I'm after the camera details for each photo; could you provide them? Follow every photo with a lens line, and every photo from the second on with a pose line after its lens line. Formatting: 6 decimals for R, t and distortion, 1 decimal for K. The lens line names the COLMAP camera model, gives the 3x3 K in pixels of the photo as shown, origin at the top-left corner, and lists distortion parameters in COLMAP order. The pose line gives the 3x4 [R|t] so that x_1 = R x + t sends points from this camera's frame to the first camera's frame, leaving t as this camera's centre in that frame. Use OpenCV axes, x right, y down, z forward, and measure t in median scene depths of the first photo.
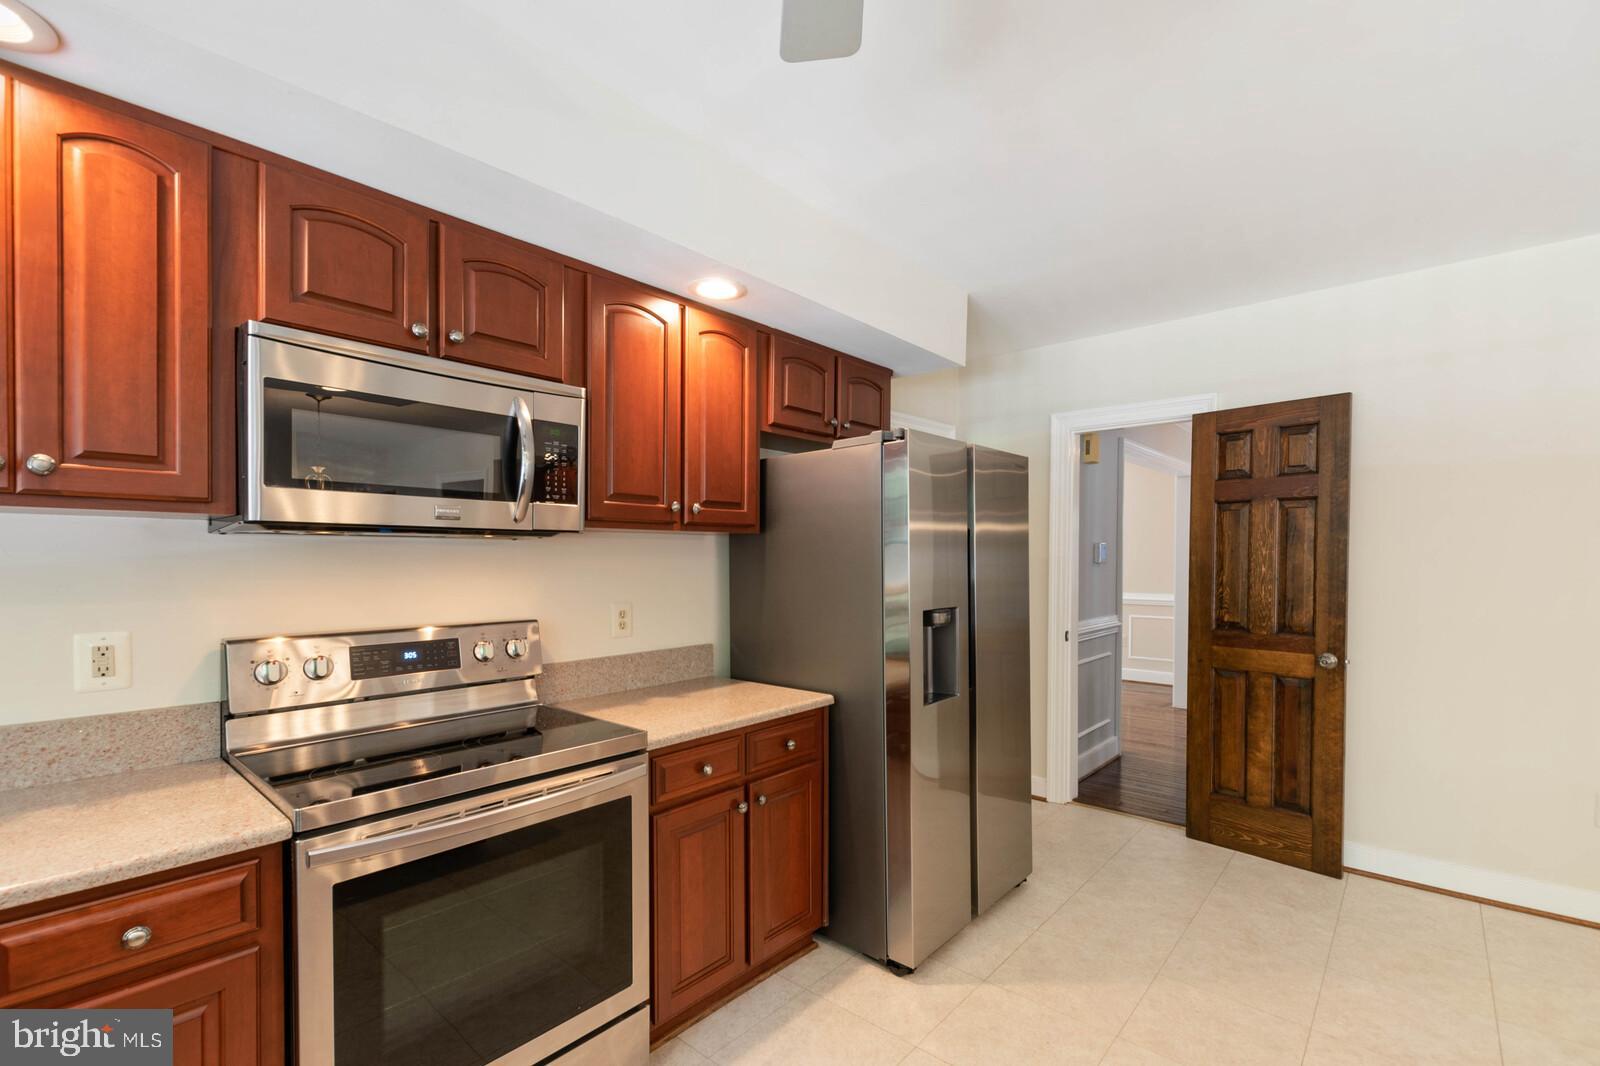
lens RADIAL K [[708.2, 0, 807.4], [0, 708.2, 568.8], [0, 0, 1]] dist [0.004729, 0.000155]
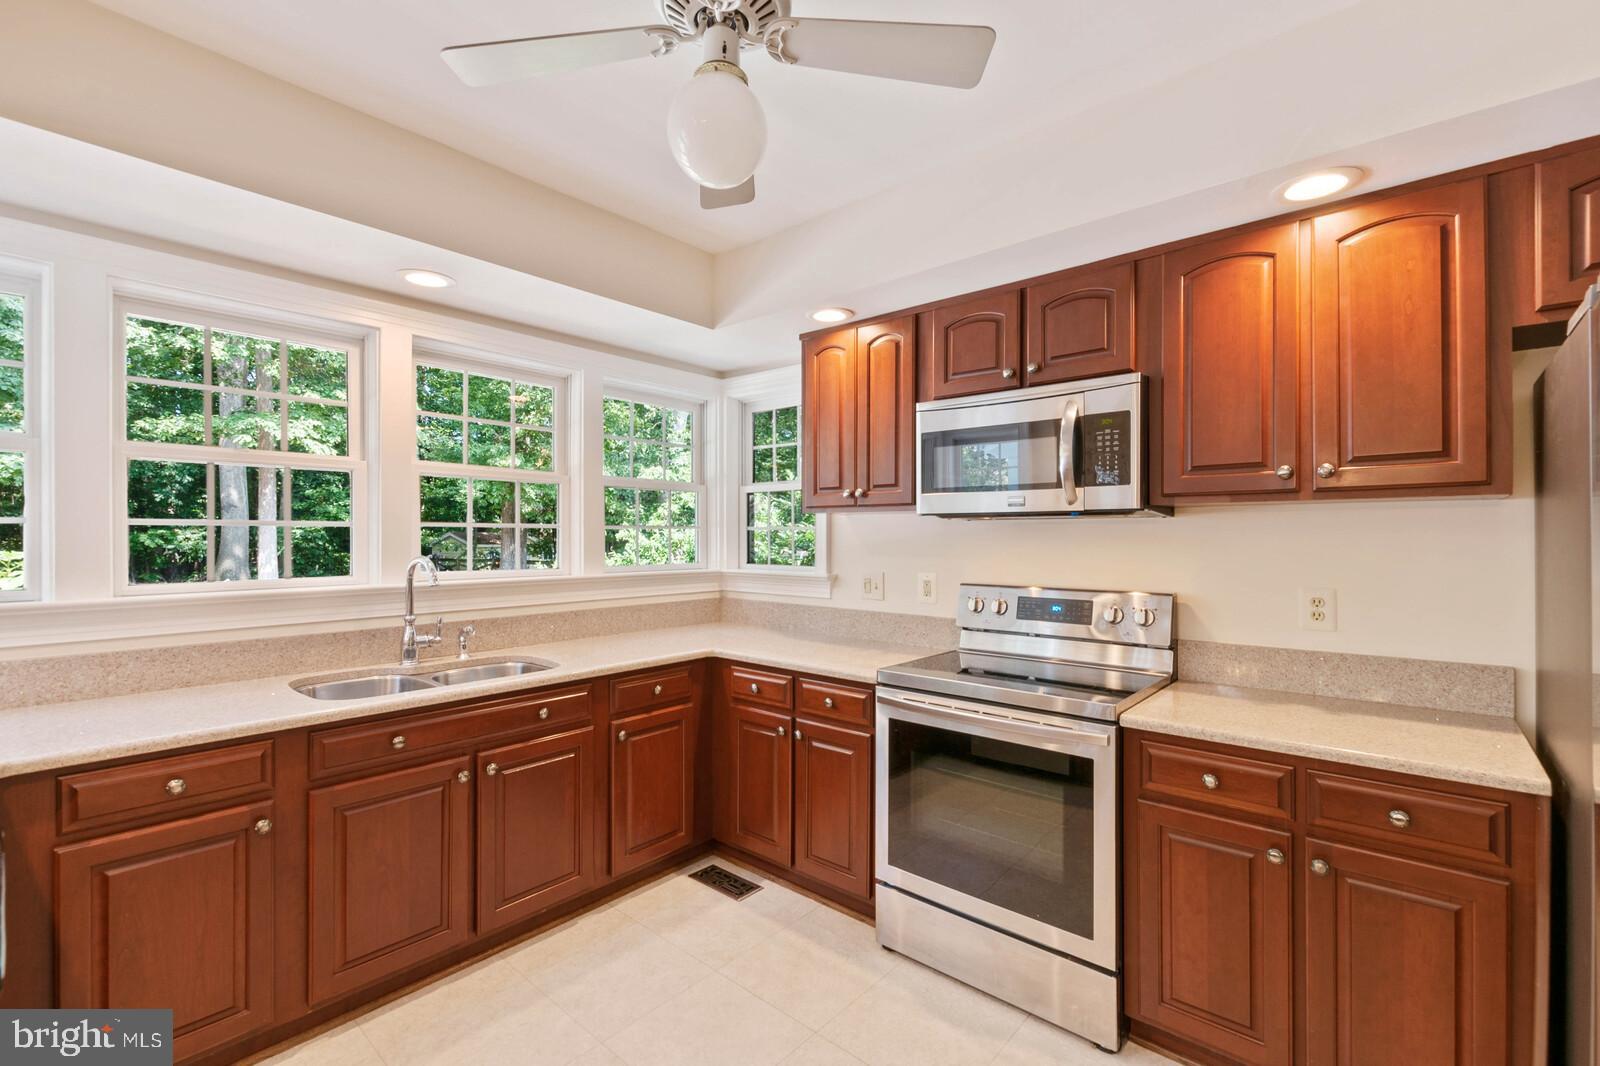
lens RADIAL K [[708.2, 0, 801.9], [0, 708.2, 534.3], [0, 0, 1]] dist [0.004729, 0.000155]
pose [[0.005285, -0.000336, -0.999986, 0.787268], [-0.014397, 0.999896, -0.000412, -0.009046], [0.999882, 0.014399, 0.005280, 0.542210]]
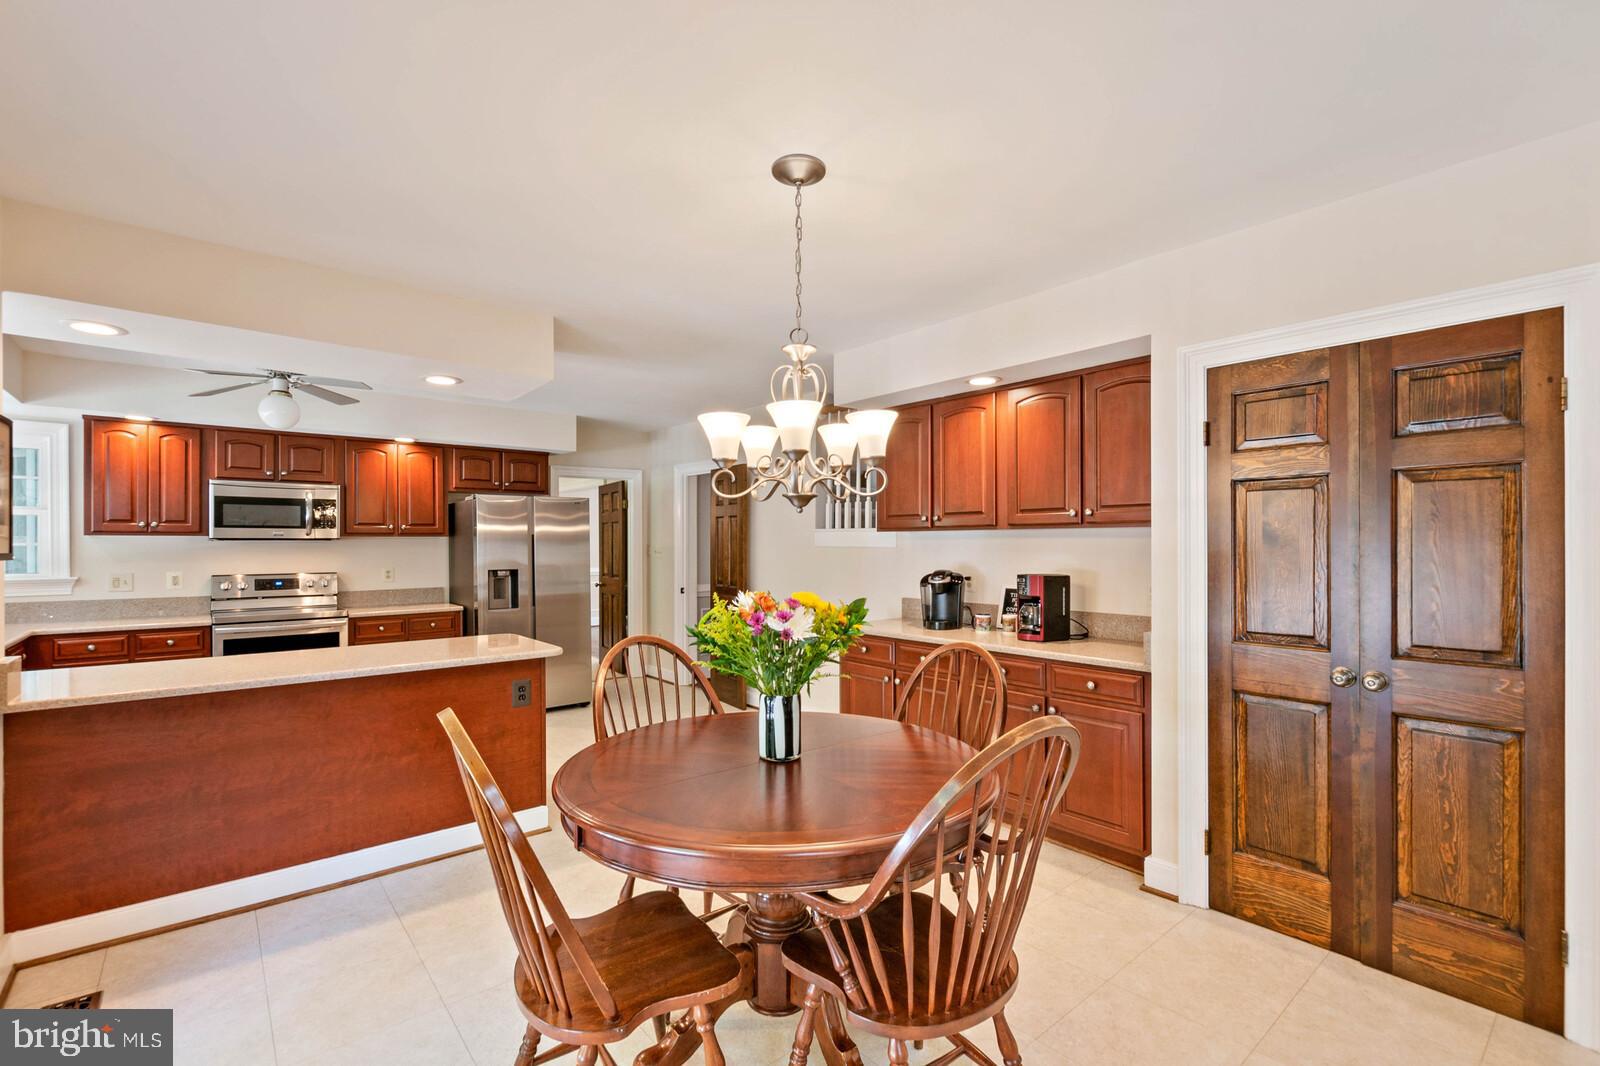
lens RADIAL K [[708.2, 0, 795.9], [0, 708.2, 545.8], [0, 0, 1]] dist [0.004729, 0.000155]
pose [[0.987882, -0.003724, -0.155160, 1.964531], [0.001780, 0.999918, -0.012670, 0.013266], [0.155195, 0.012241, 0.987808, -1.503195]]
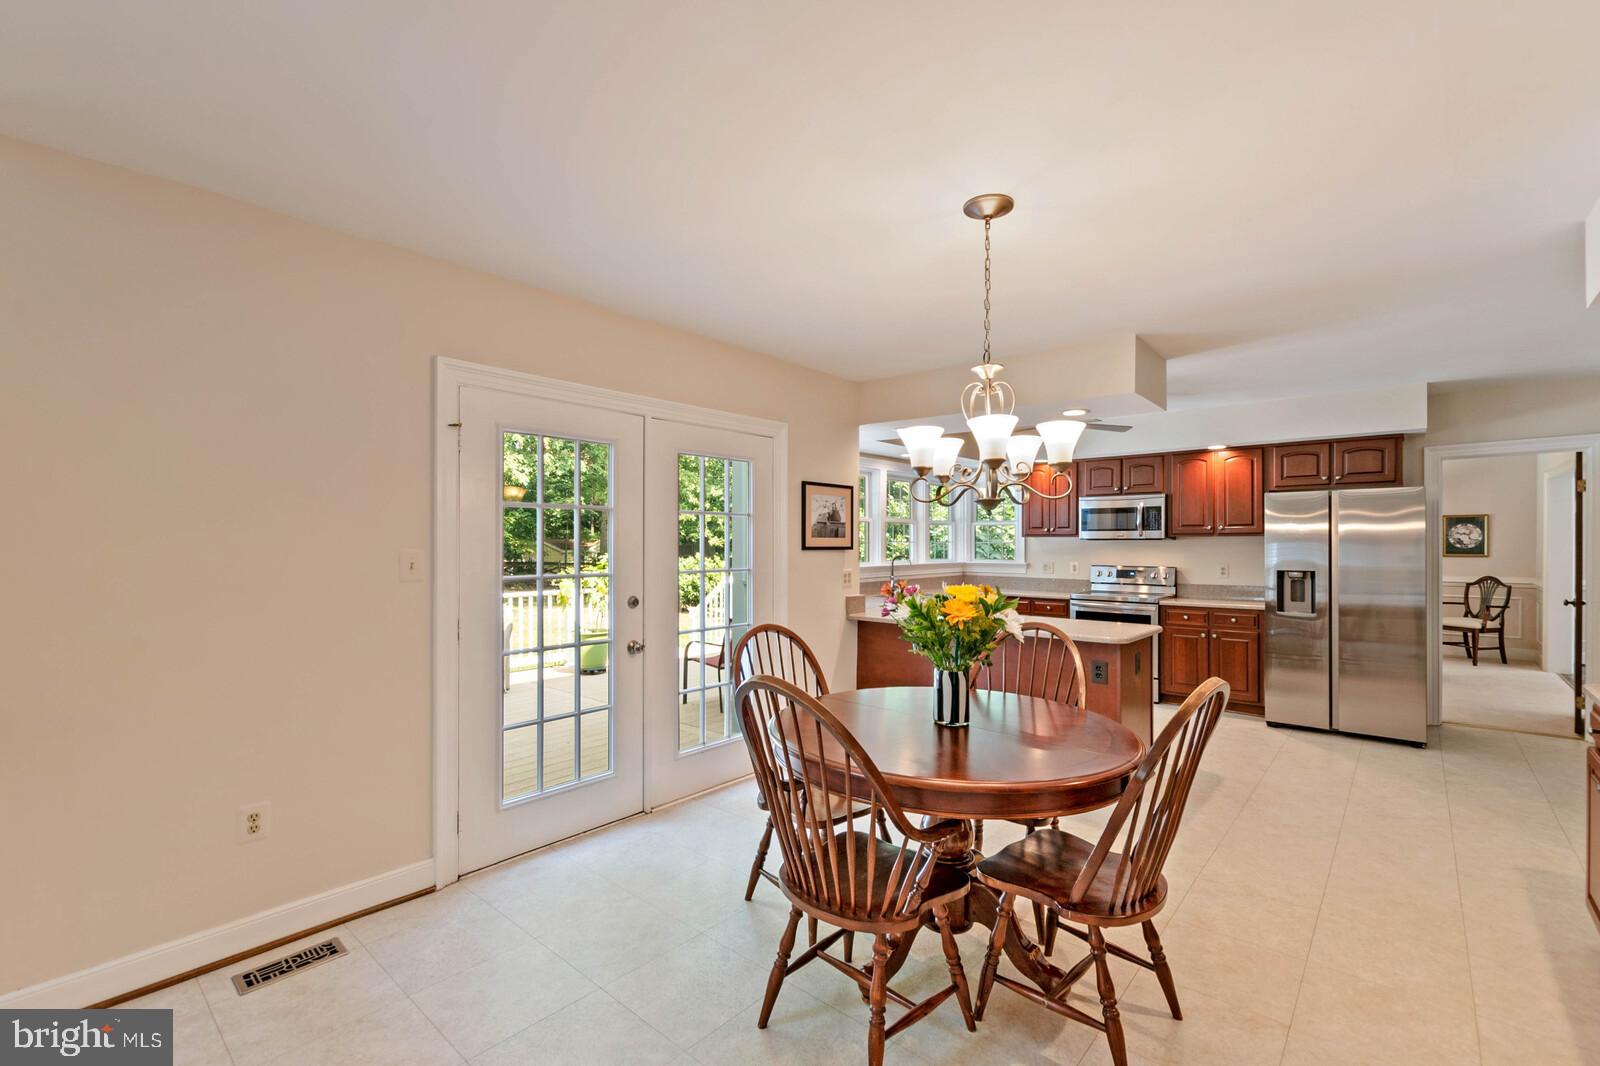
lens RADIAL K [[708.2, 0, 799.3], [0, 708.2, 538.7], [0, 0, 1]] dist [0.004729, 0.000155]
pose [[0.001975, -0.004190, -0.999989, 3.129721], [-0.016474, 0.999855, -0.004222, -0.011963], [0.999862, 0.016482, 0.001906, -0.709473]]
